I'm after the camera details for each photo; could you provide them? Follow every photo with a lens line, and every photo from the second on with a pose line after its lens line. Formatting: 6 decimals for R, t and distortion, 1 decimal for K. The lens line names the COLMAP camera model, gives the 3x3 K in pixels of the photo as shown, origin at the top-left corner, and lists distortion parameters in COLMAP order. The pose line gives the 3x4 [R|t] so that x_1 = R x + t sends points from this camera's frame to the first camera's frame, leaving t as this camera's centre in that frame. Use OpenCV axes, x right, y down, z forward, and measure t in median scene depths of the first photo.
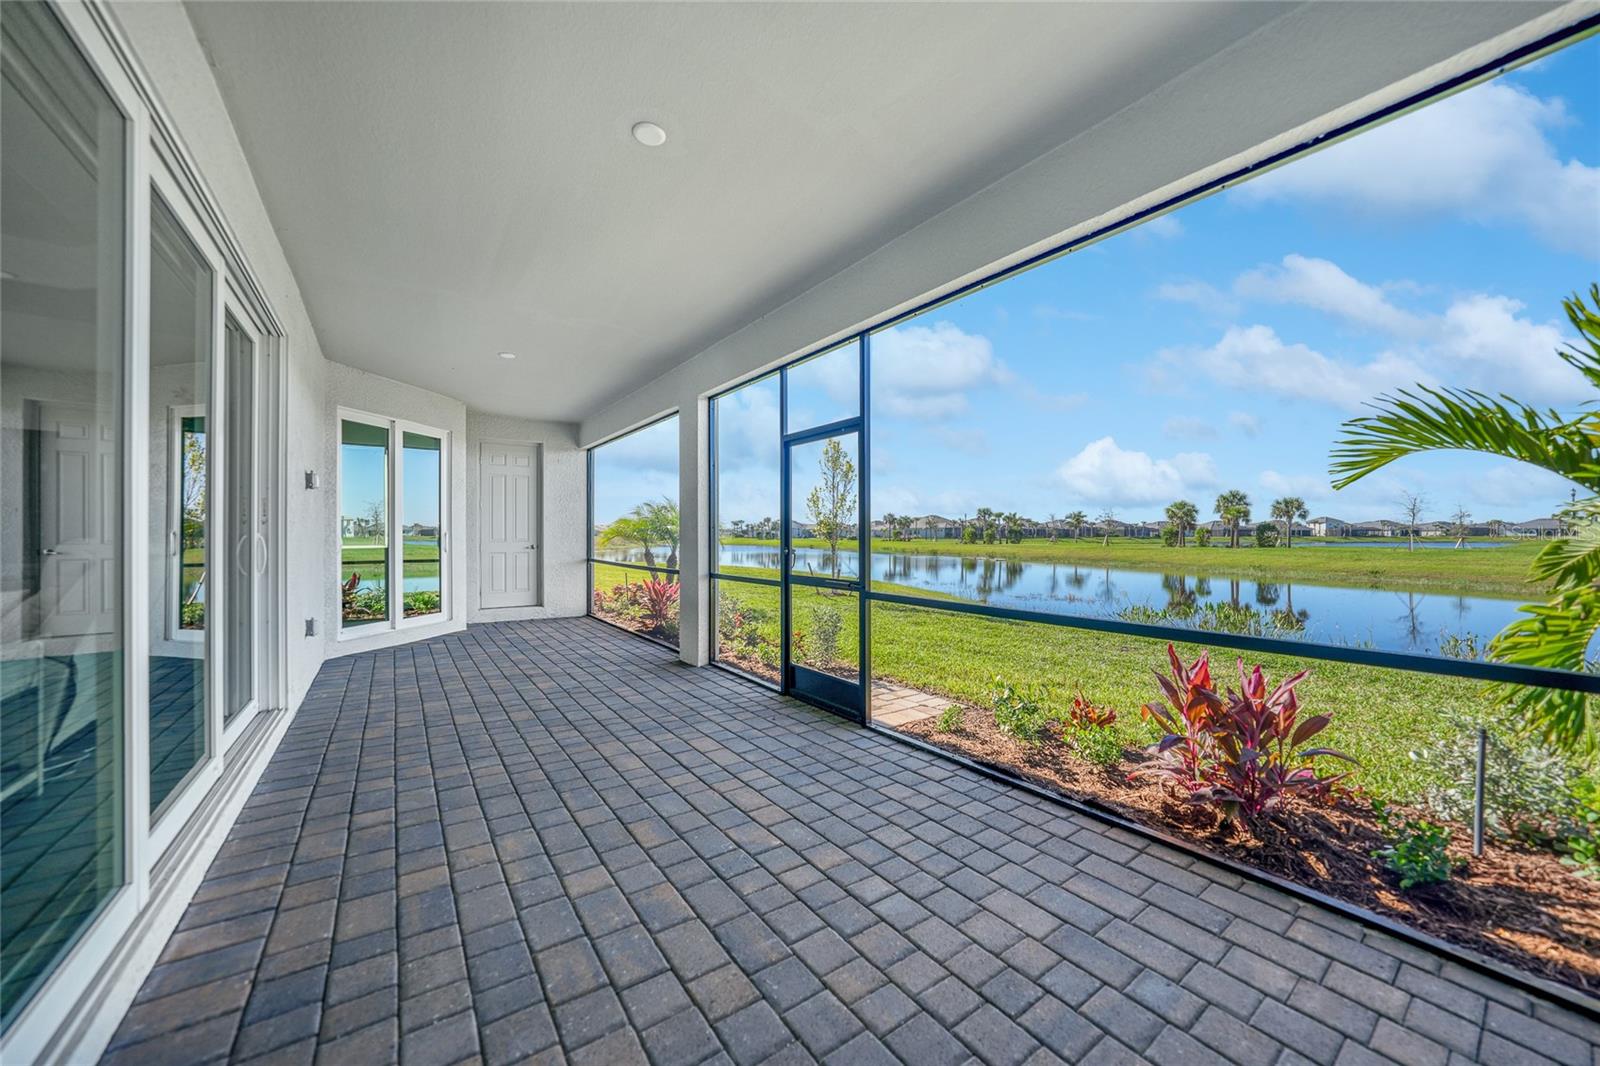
lens RADIAL K [[562.5, 0, 800.4], [0, 562.5, 528.4], [0, 0, 1]] dist [-0.023348, 0.006032]
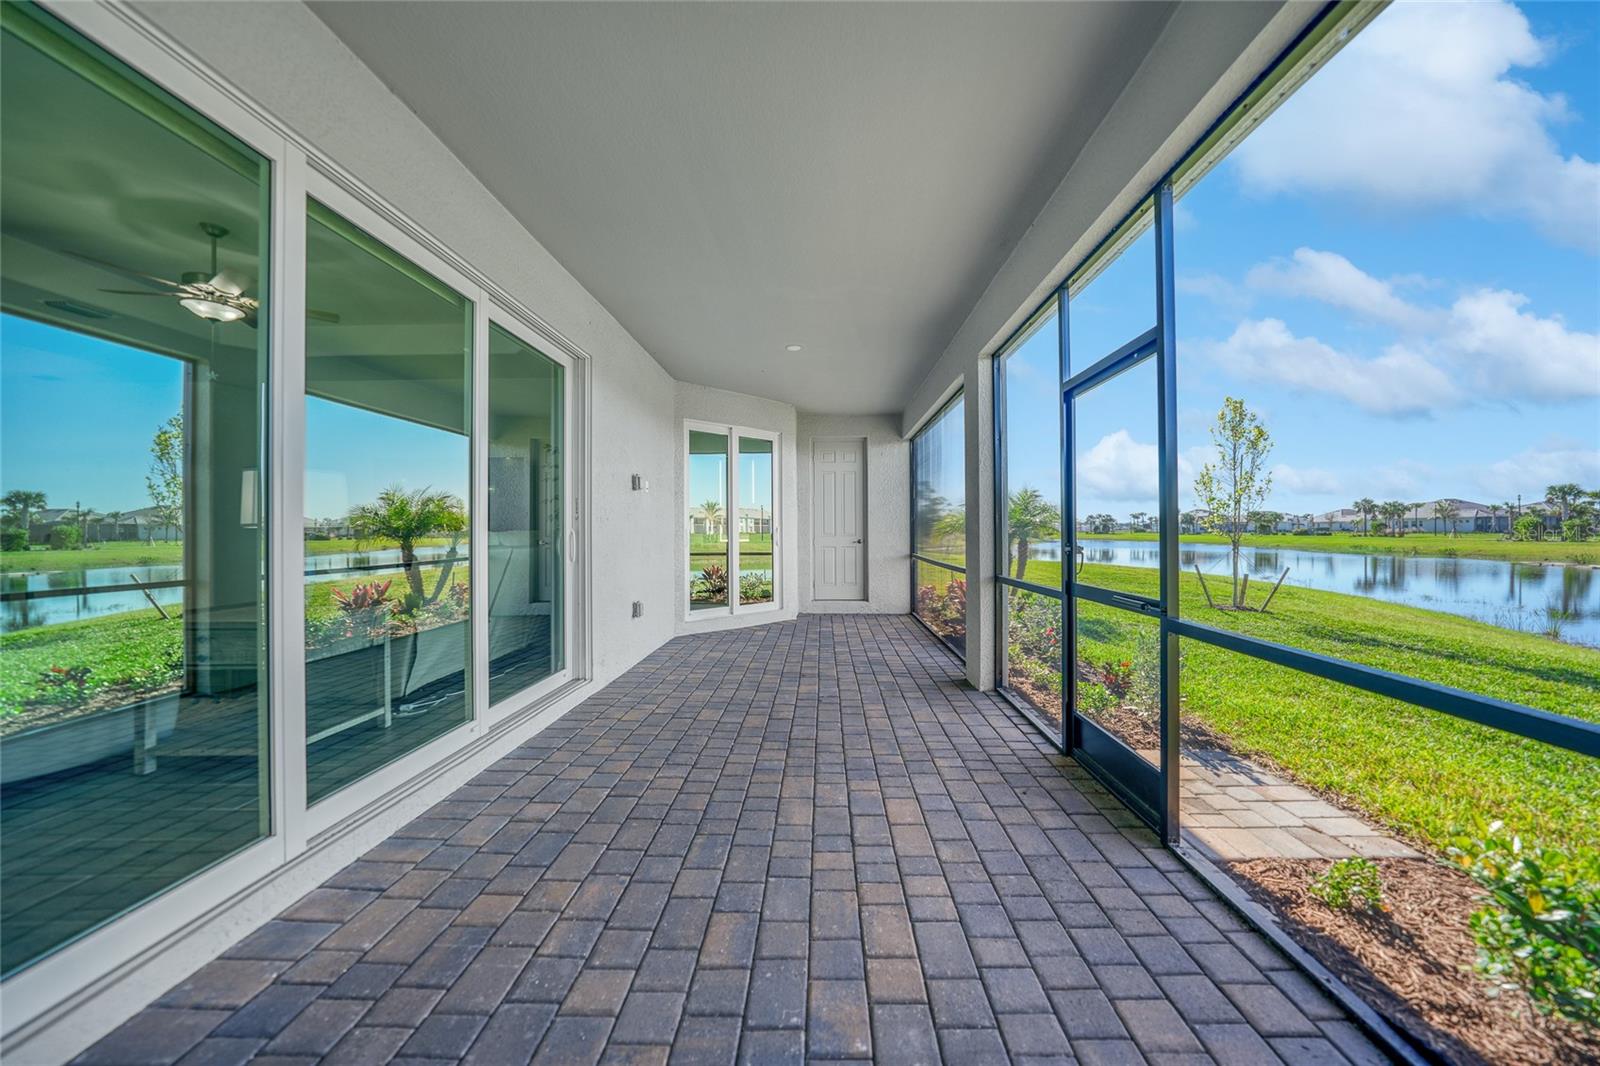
lens RADIAL K [[574.6, 0, 832.2], [0, 574.6, 529.8], [0, 0, 1]] dist [-0.030214, 0.008442]
pose [[0.823054, -0.004771, -0.567943, 0.129410], [0.011344, 0.999903, 0.008040, 0.006535], [0.567850, -0.013060, 0.823028, 0.239910]]
